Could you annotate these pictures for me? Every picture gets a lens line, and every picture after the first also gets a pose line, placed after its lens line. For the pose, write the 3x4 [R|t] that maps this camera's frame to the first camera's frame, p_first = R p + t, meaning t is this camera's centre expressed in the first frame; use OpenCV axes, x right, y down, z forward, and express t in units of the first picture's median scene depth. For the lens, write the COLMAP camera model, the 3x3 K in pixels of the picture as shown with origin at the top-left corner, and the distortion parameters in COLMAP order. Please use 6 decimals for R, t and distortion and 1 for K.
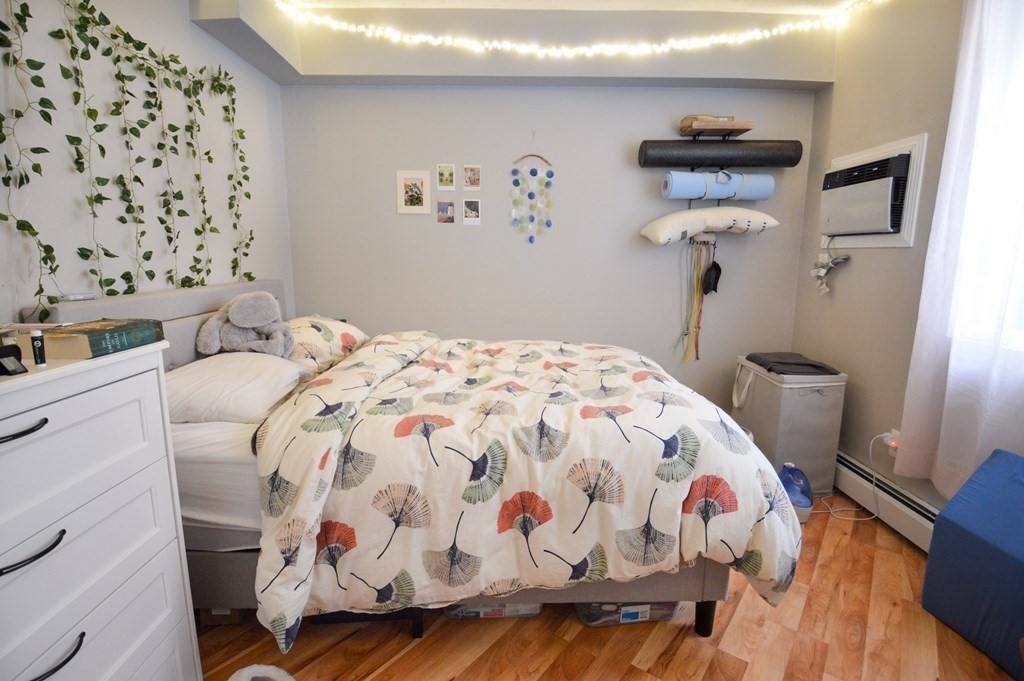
lens RADIAL K [[488.3, 0, 512.0], [0, 488.3, 340.5], [0, 0, 1]] dist [0.015754, -0.031508]
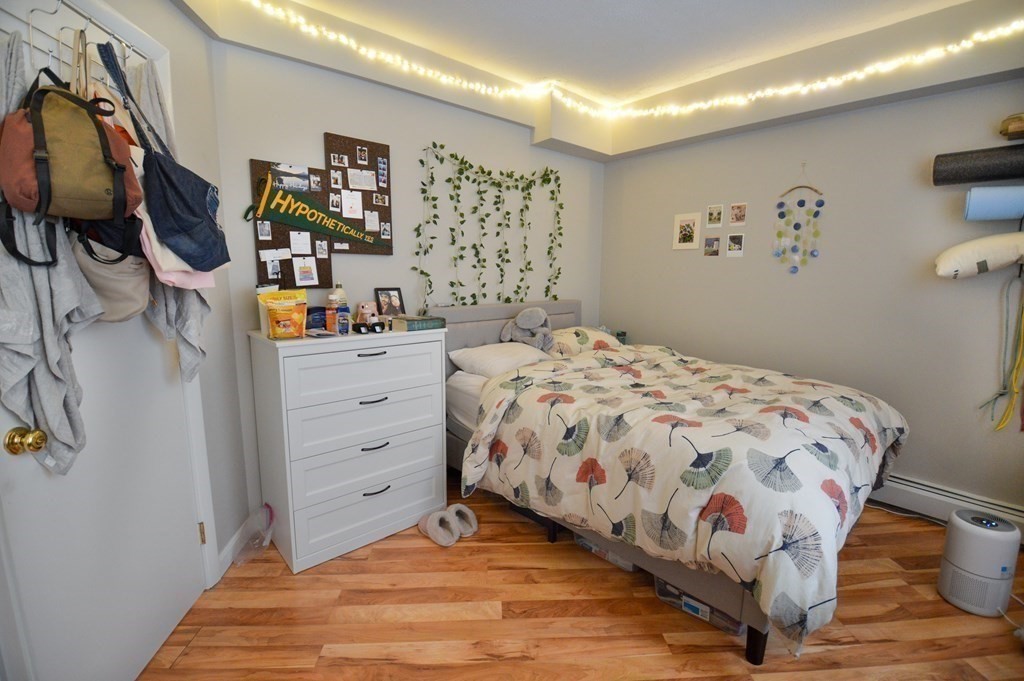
lens RADIAL K [[460.2, 0, 512.0], [0, 460.2, 340.5], [0, 0, 1]] dist [0.012780, -0.027415]
pose [[0.648556, 0.107717, -0.753507, 0.694633], [-0.129871, 0.991080, 0.029897, -0.031306], [0.750006, 0.078469, 0.656760, -0.064170]]
